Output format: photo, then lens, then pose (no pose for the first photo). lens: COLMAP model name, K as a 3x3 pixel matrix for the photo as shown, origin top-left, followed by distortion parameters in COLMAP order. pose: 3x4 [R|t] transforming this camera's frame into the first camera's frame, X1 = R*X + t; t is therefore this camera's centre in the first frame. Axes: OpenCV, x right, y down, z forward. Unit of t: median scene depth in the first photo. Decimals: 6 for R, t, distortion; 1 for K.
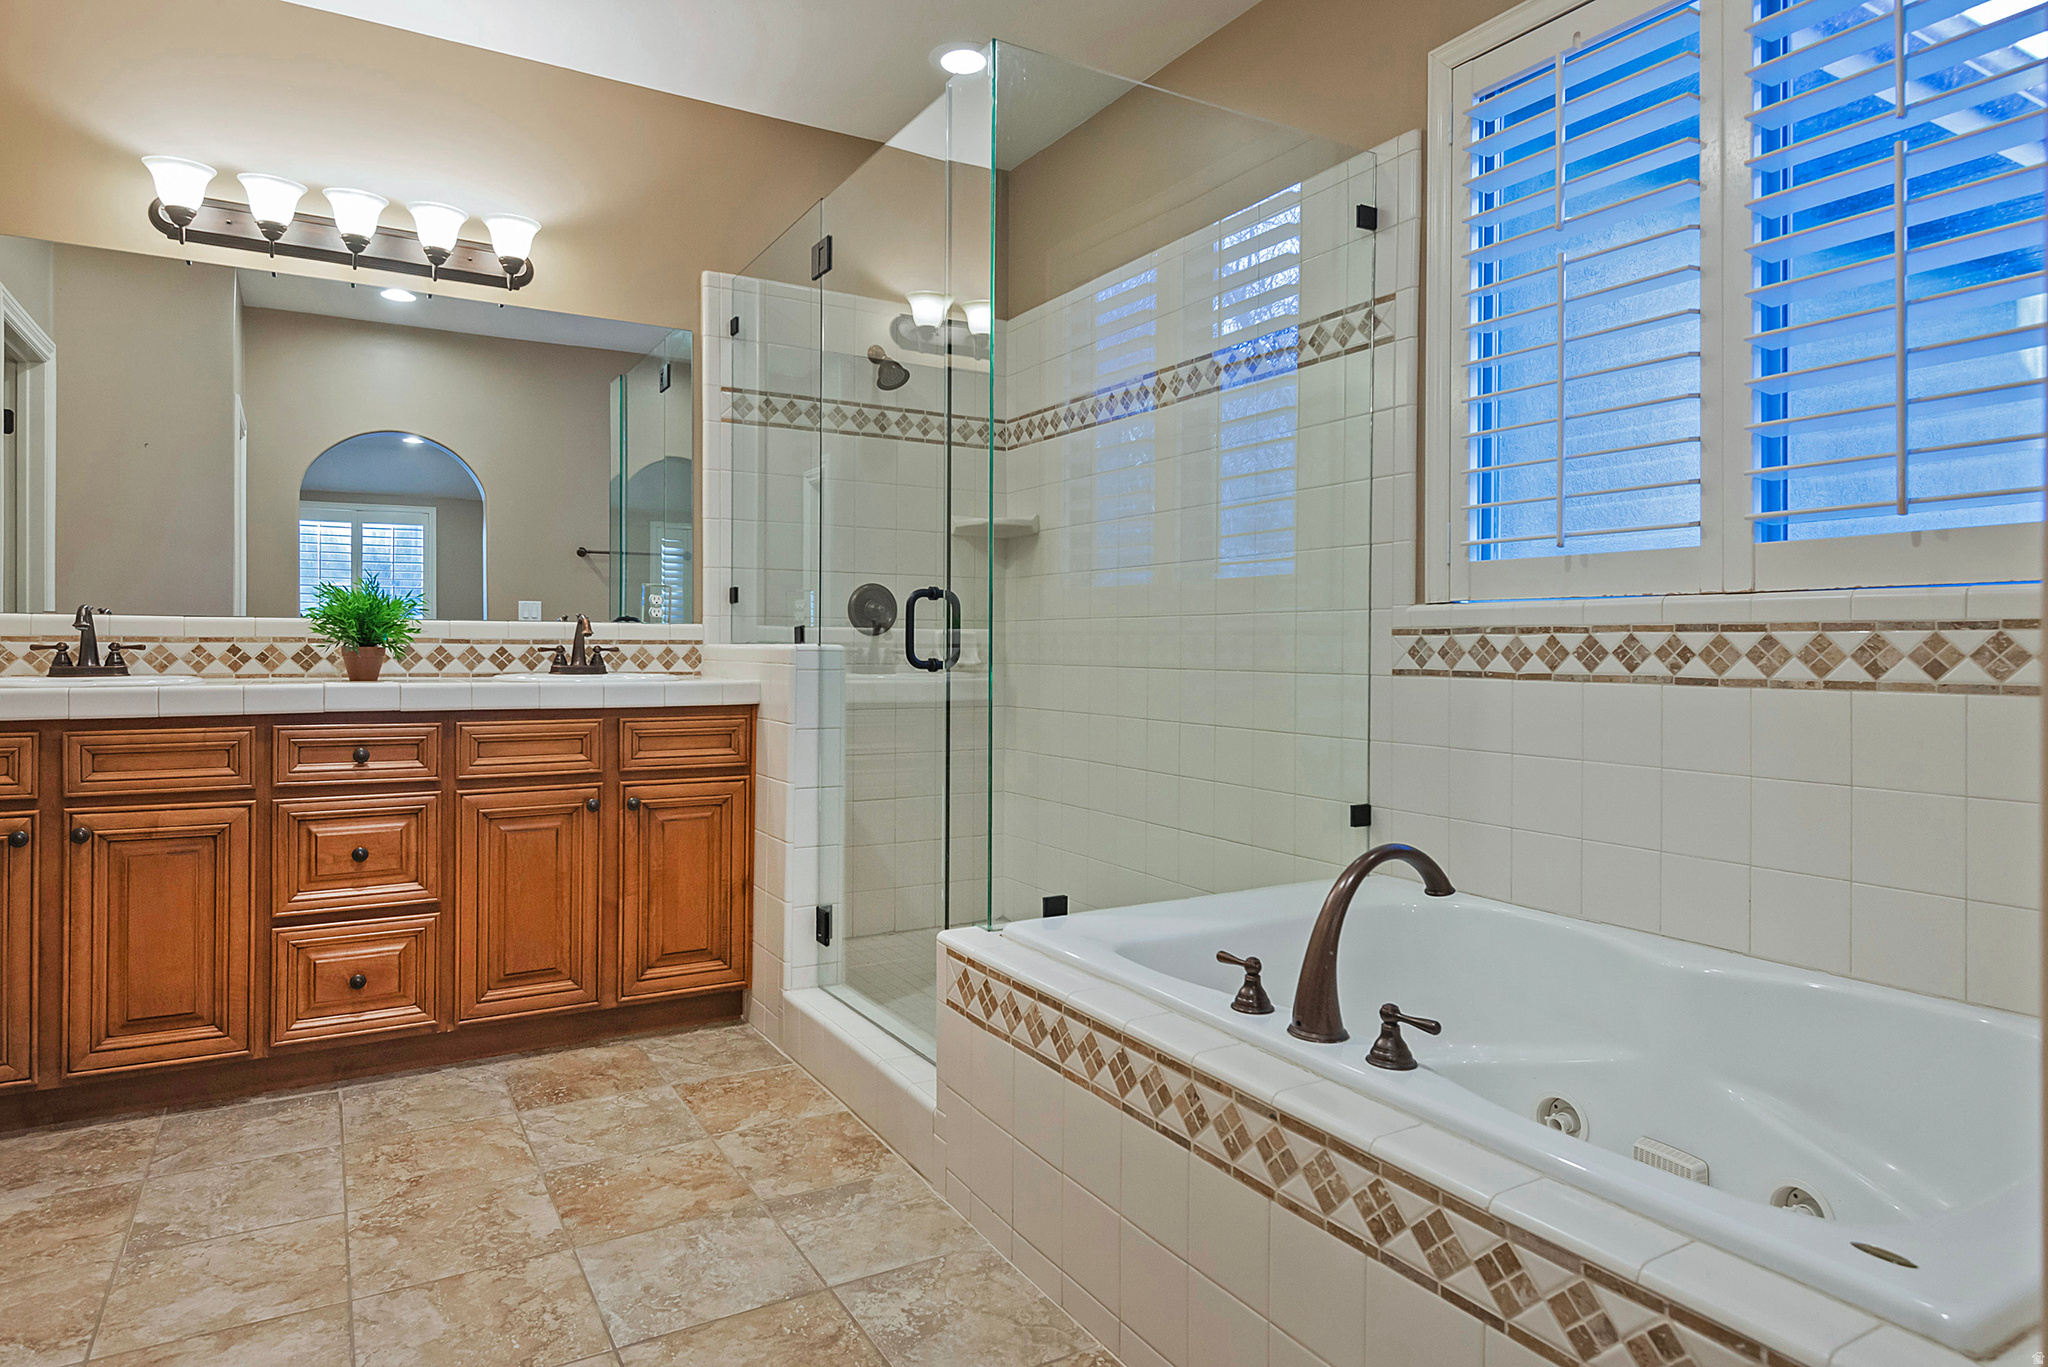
lens RADIAL K [[1072.7, 0, 835.5], [0, 1072.7, 661.8], [0, 0, 1]] dist [0.011376, -0.003189]
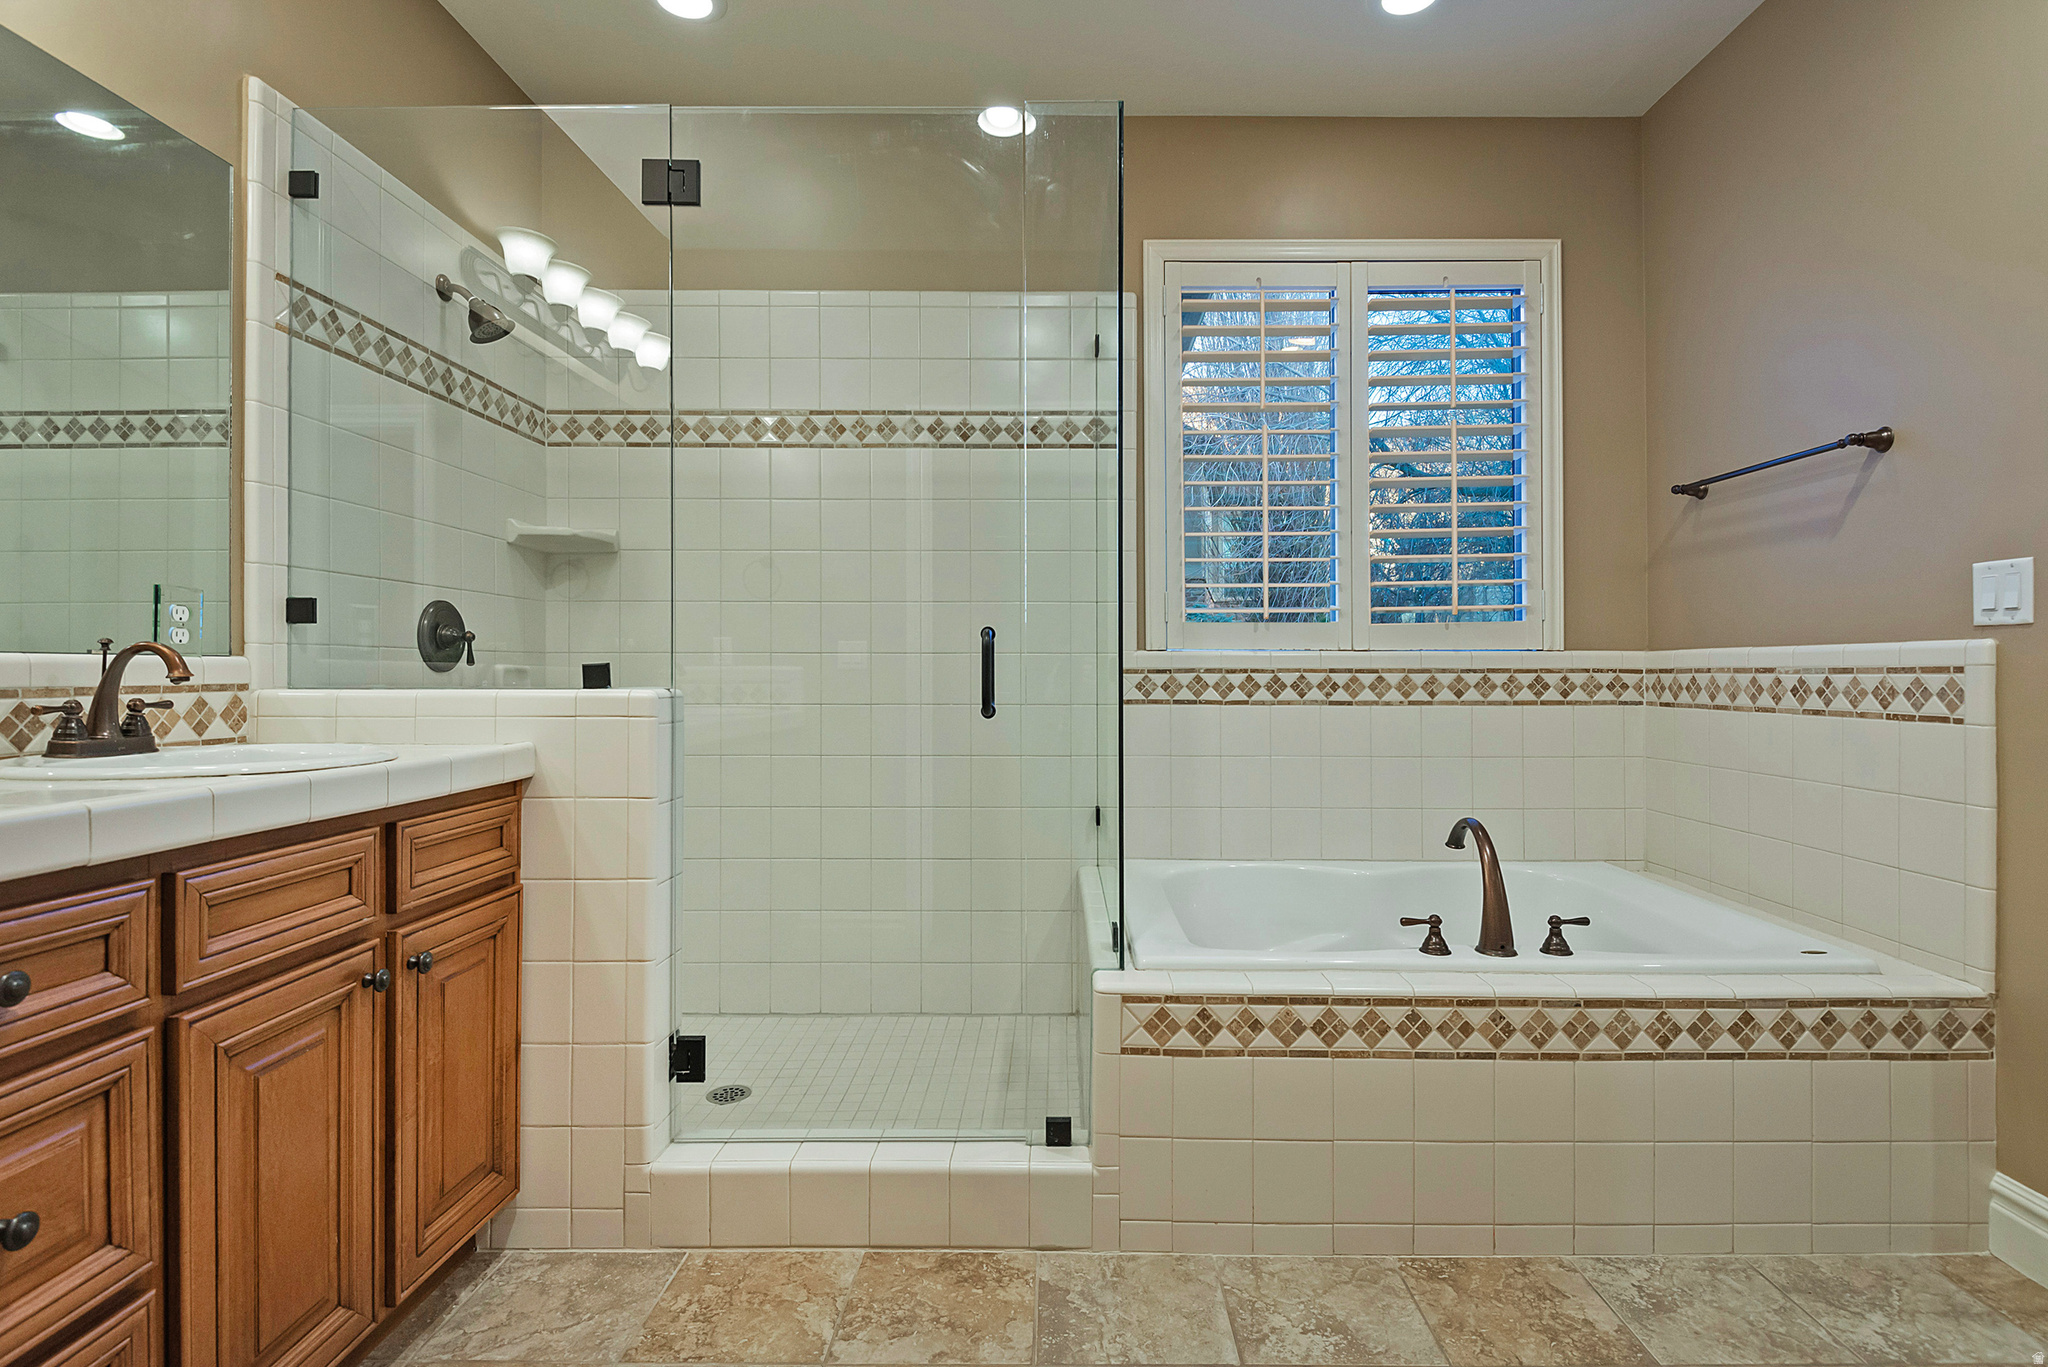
lens RADIAL K [[1033.6, 0, 1052.6], [0, 1033.6, 676.2], [0, 0, 1]] dist [0.008598, -0.011939]
pose [[0.477023, -0.010812, 0.878824, -0.568018], [0.017027, 0.999850, 0.003059, -0.024963], [-0.878726, 0.013505, 0.477136, 0.445587]]
